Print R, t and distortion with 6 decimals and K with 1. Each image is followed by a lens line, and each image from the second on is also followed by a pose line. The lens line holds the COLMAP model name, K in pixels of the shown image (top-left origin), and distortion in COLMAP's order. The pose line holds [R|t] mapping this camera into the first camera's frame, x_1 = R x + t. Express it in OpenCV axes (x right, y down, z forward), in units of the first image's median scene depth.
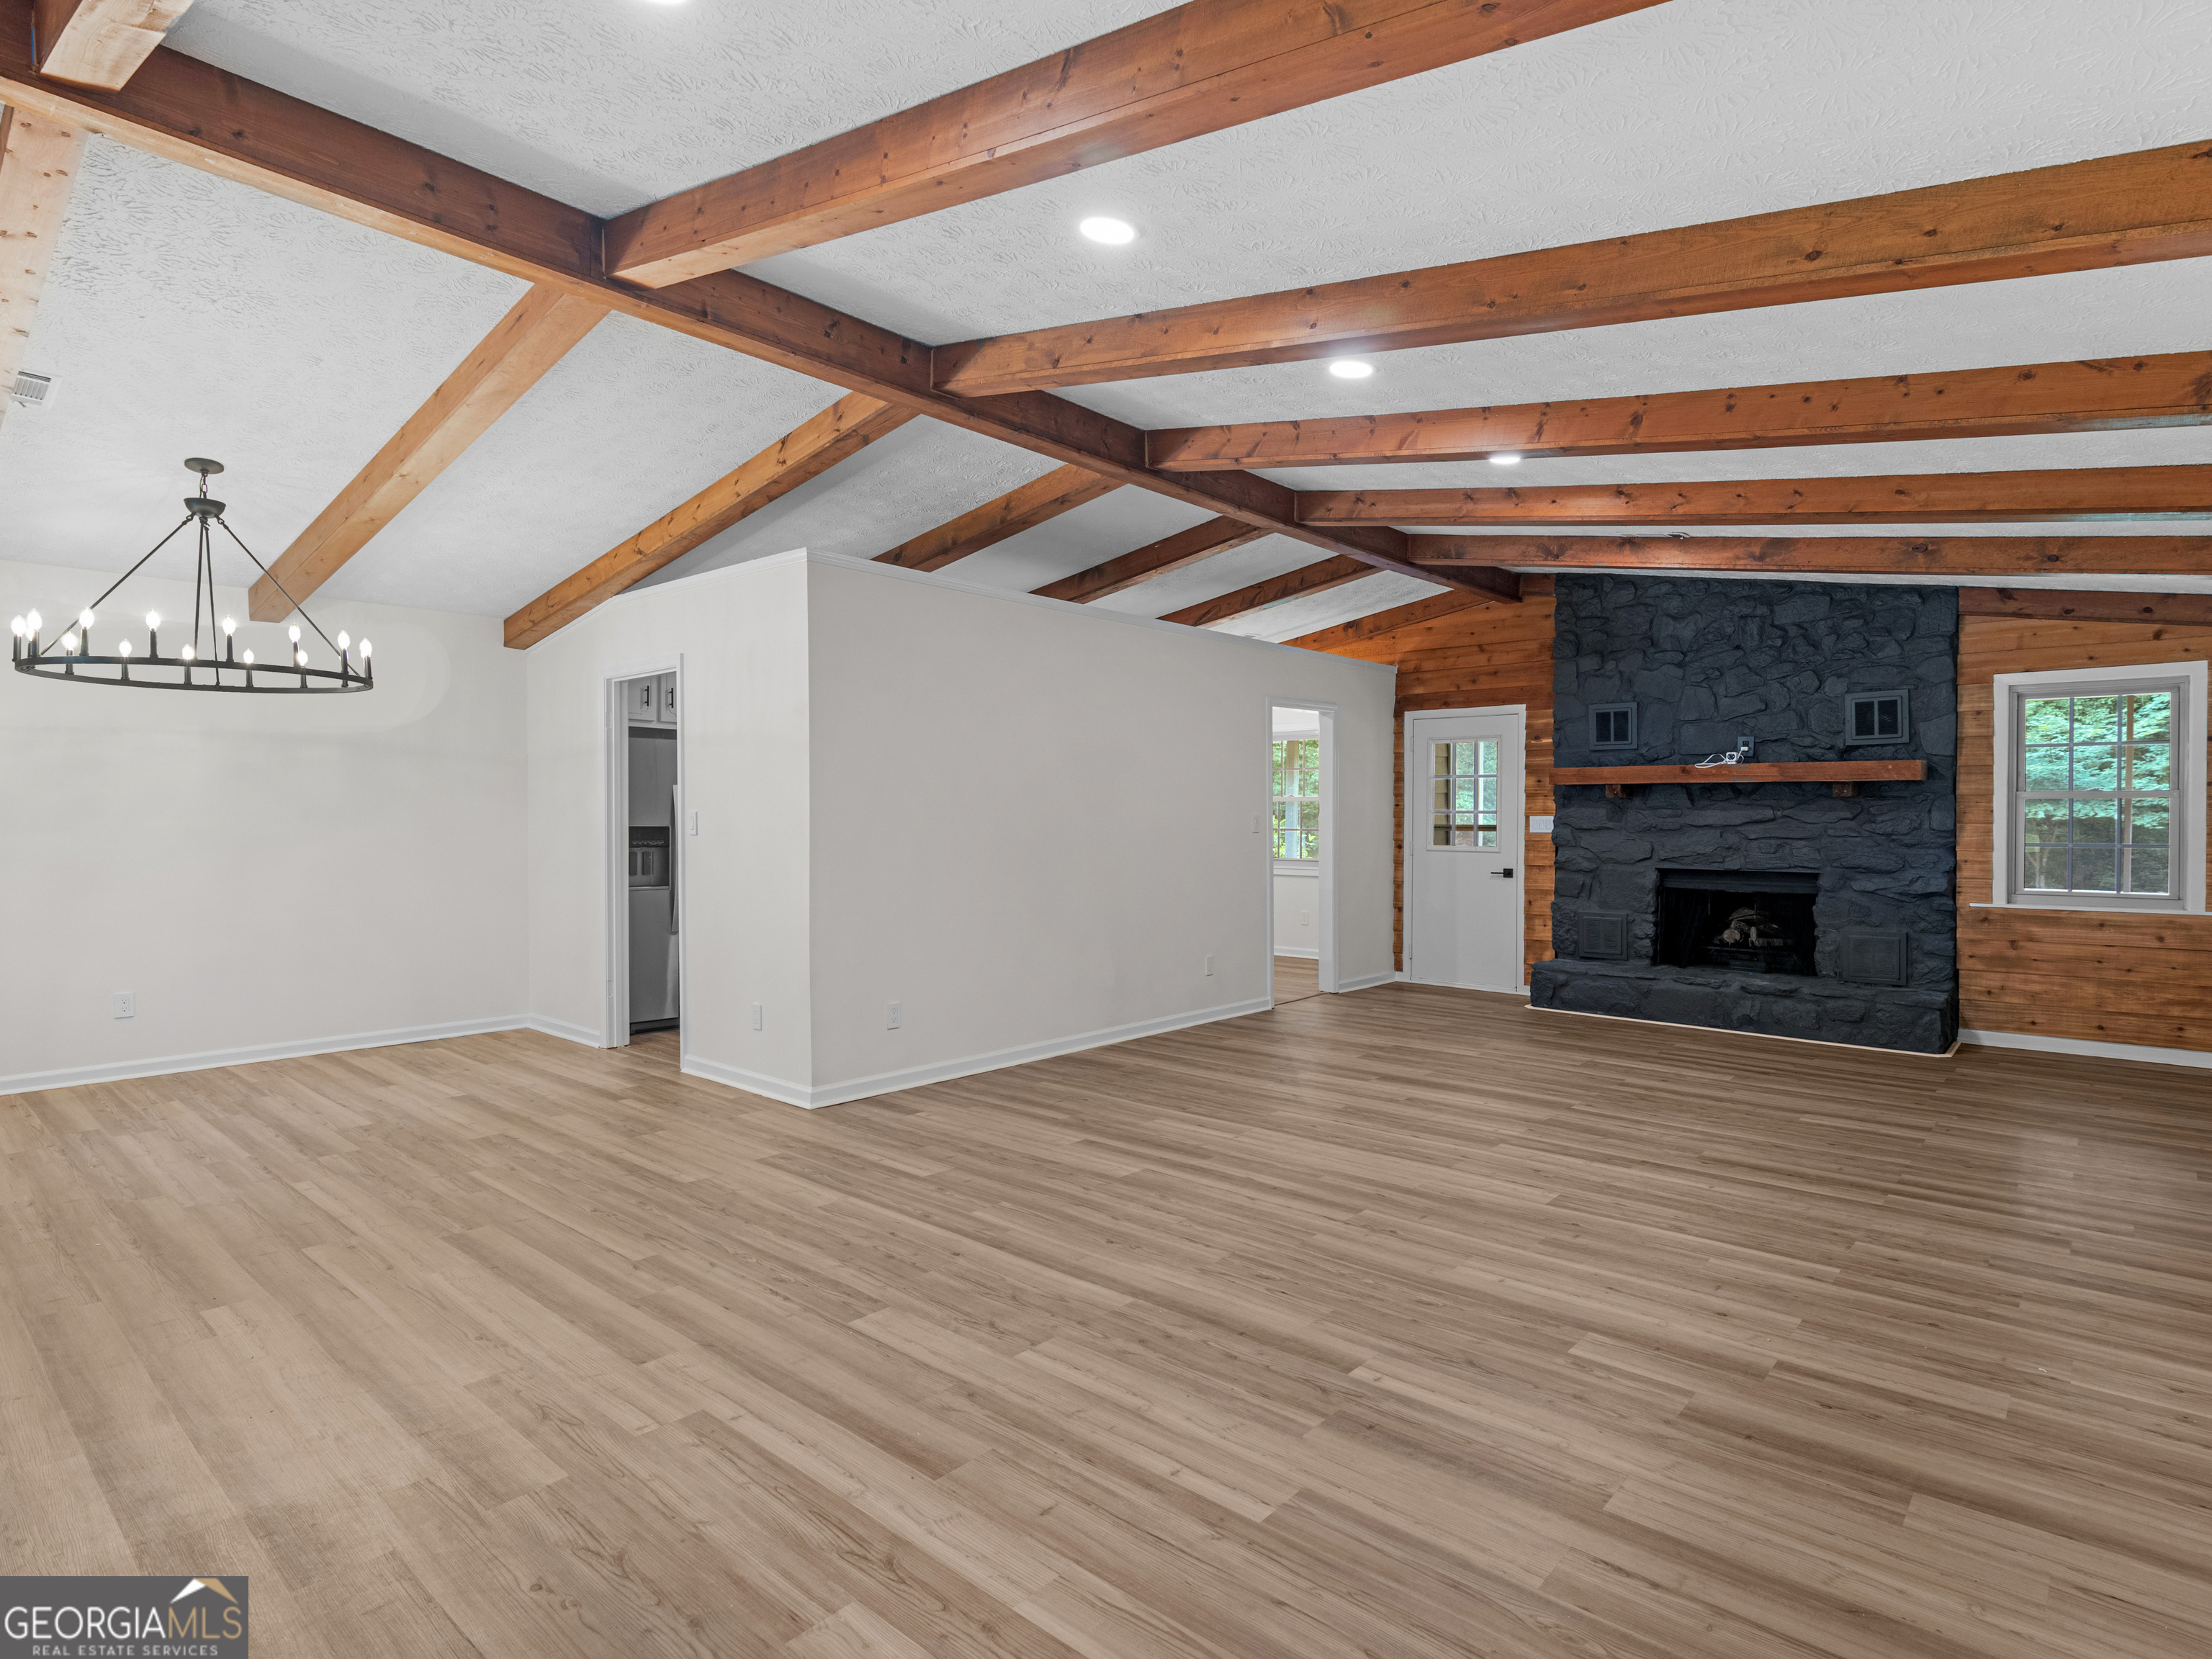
lens RADIAL K [[1159.2, 0, 1105.3], [0, 1159.2, 816.7], [0, 0, 1]] dist [0.000214, 0.000437]
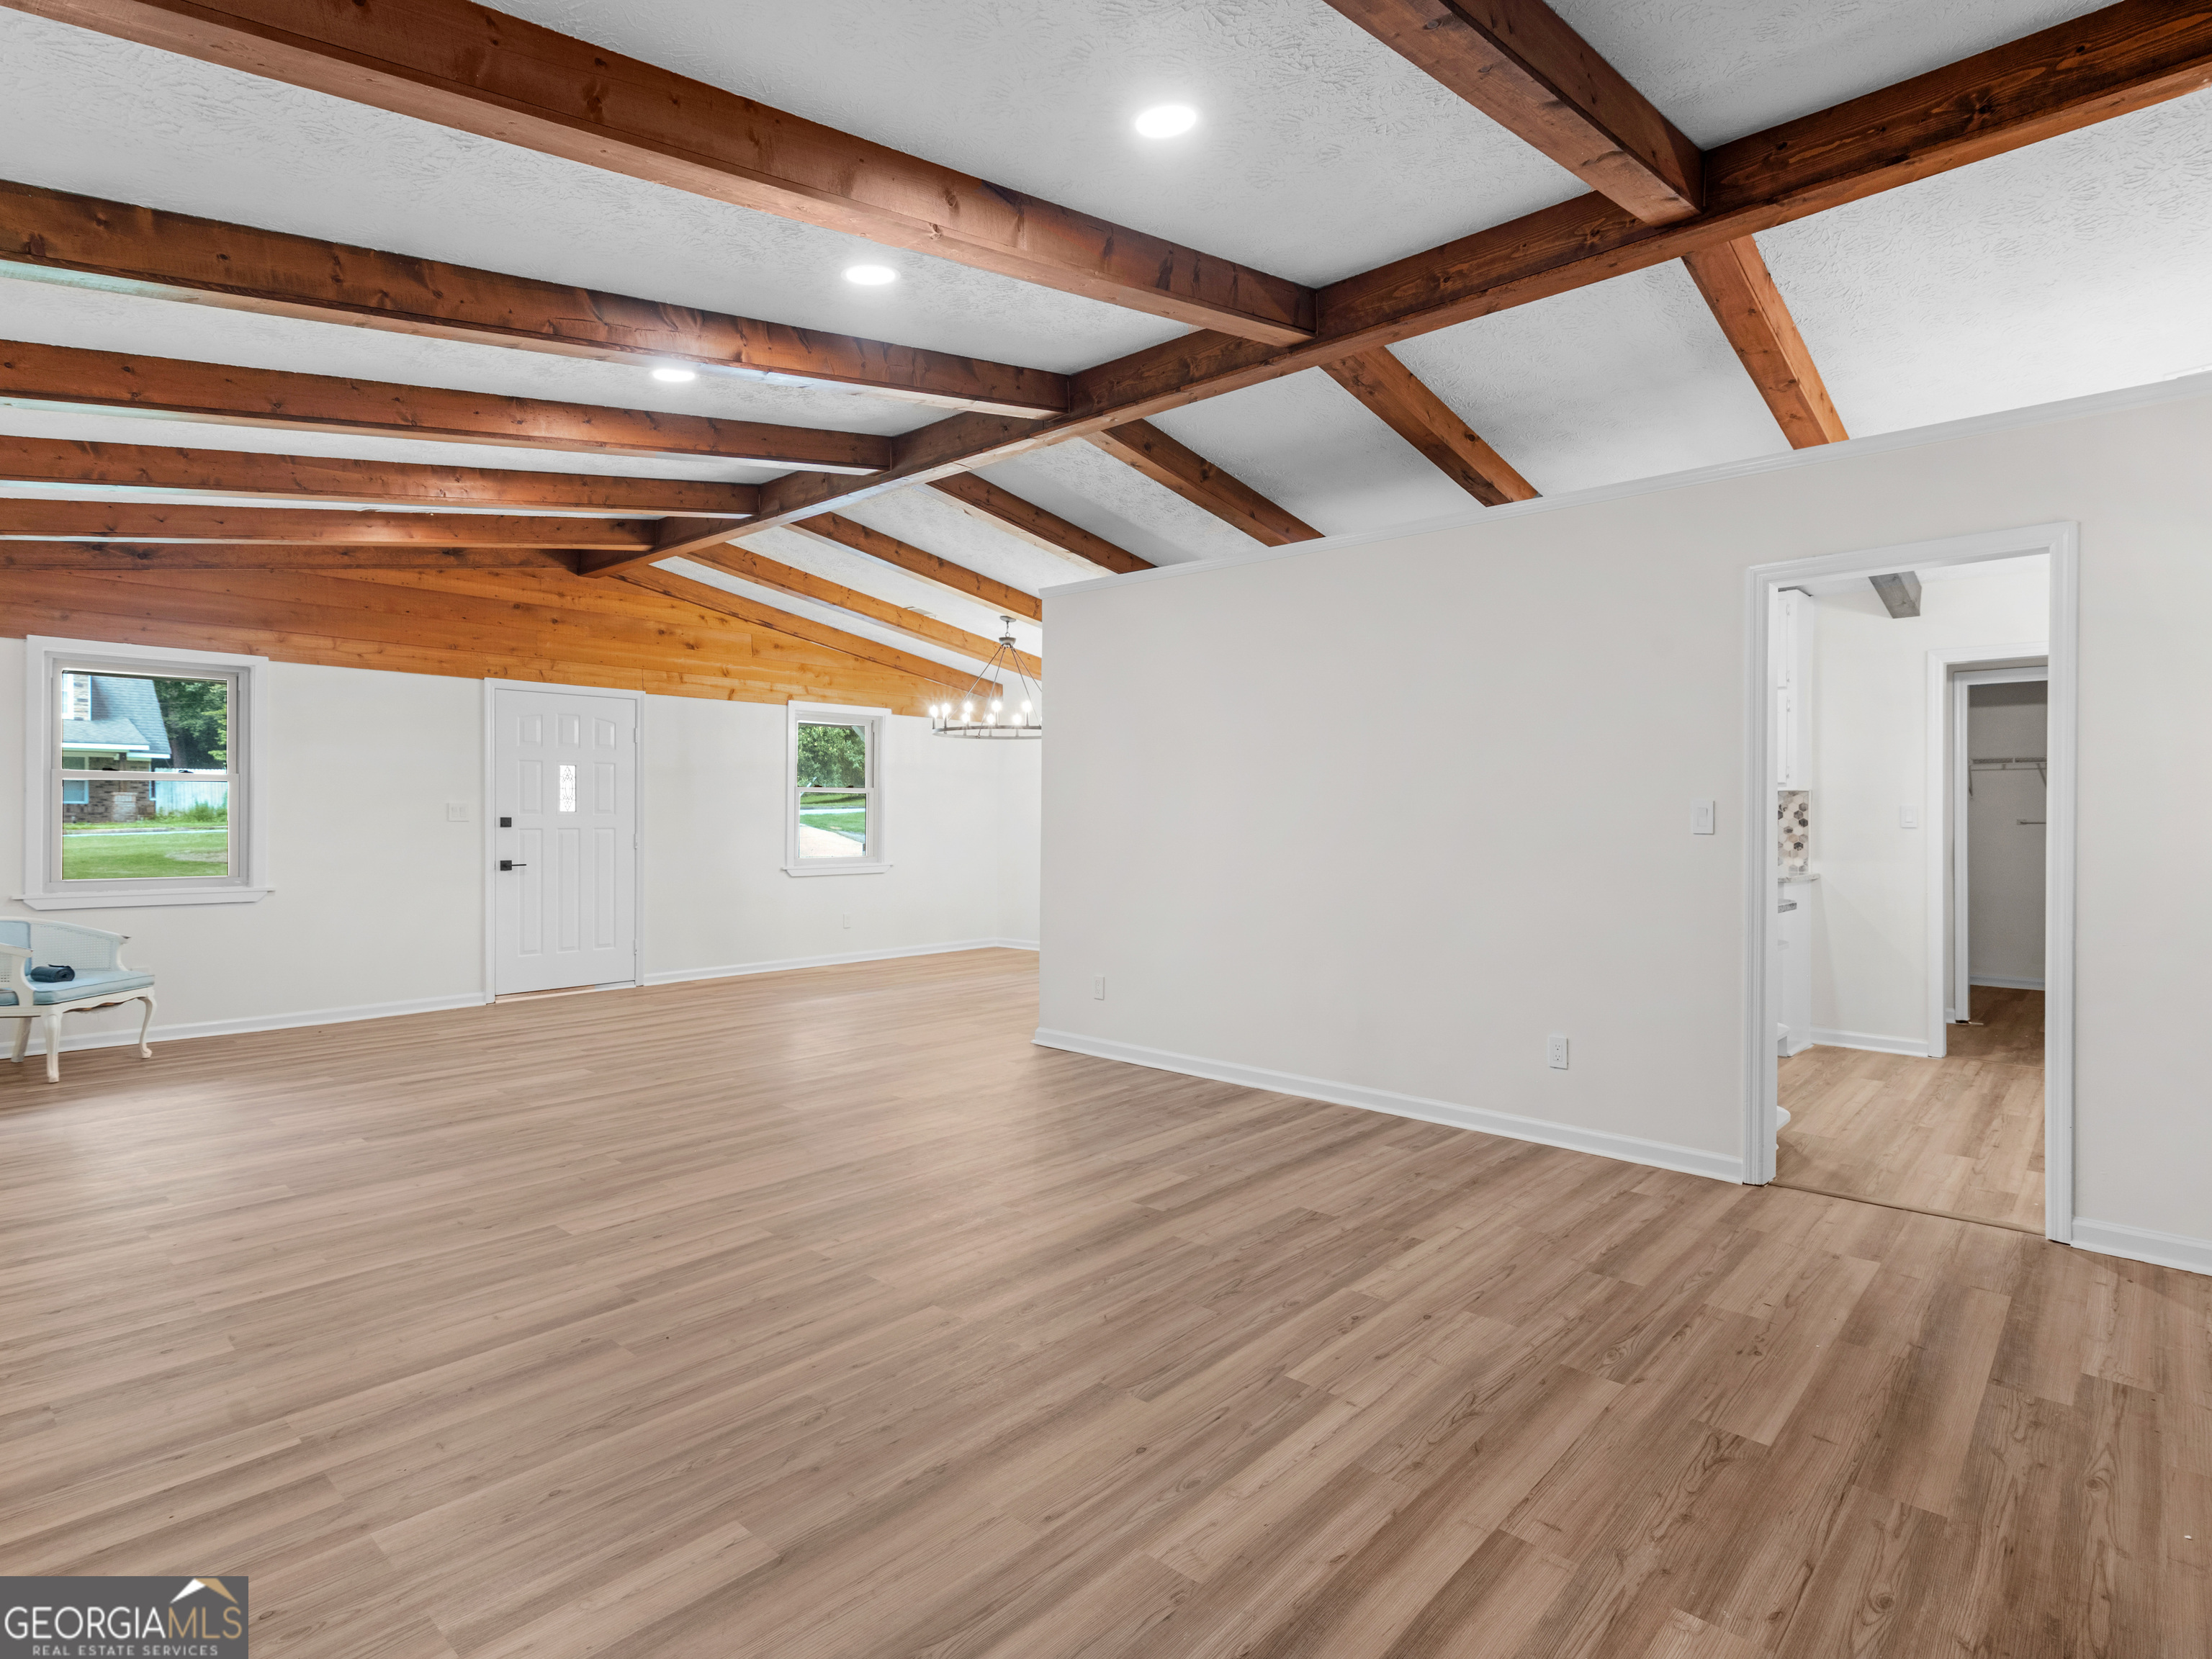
lens RADIAL K [[1159.2, 0, 1105.3], [0, 1159.2, 816.7], [0, 0, 1]] dist [0.000214, 0.000437]
pose [[-0.011993, 0.000535, -0.999928, 0.757196], [-0.003807, 0.999993, 0.000581, 0.009622], [0.999921, 0.003814, -0.011991, 0.855079]]
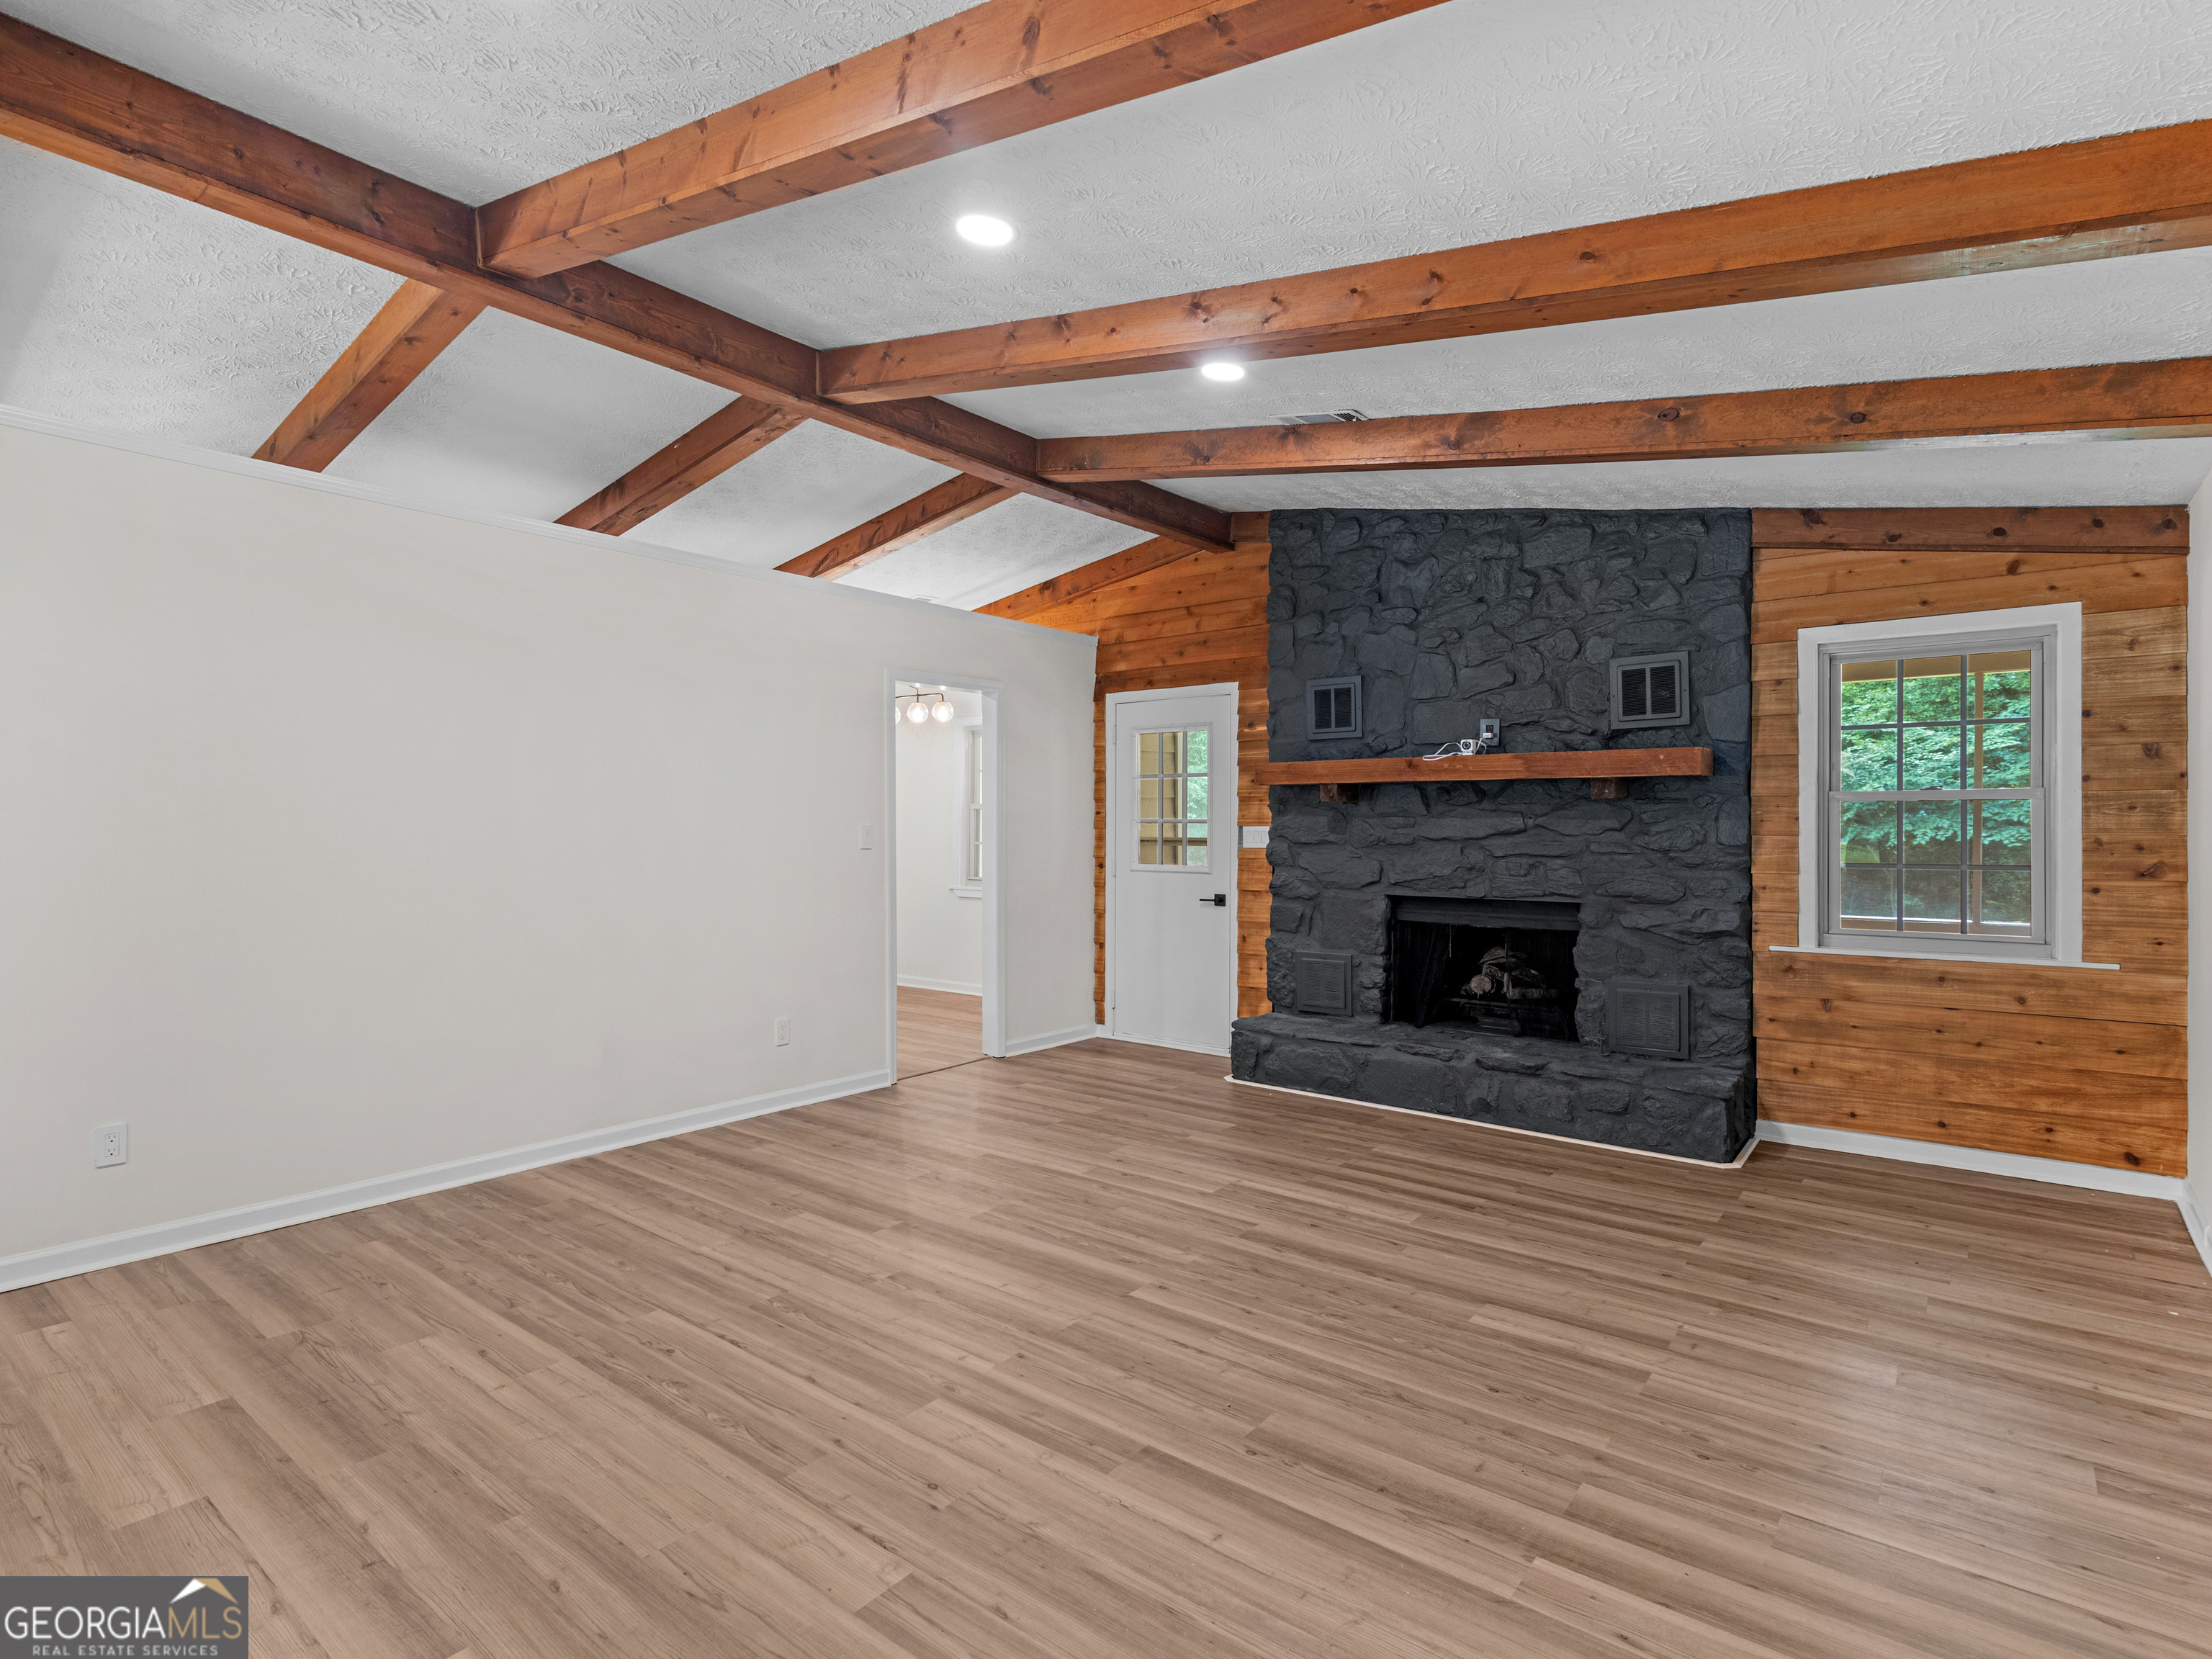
lens RADIAL K [[1126.1, 0, 1109.7], [0, 1126.1, 816.3], [0, 0, 1]] dist [-0.000502, 0.000303]
pose [[0.997966, -0.000530, 0.063748, 0.274274], [0.001214, 0.999942, -0.010695, 0.000767], [-0.063738, 0.010751, 0.997909, 0.307147]]
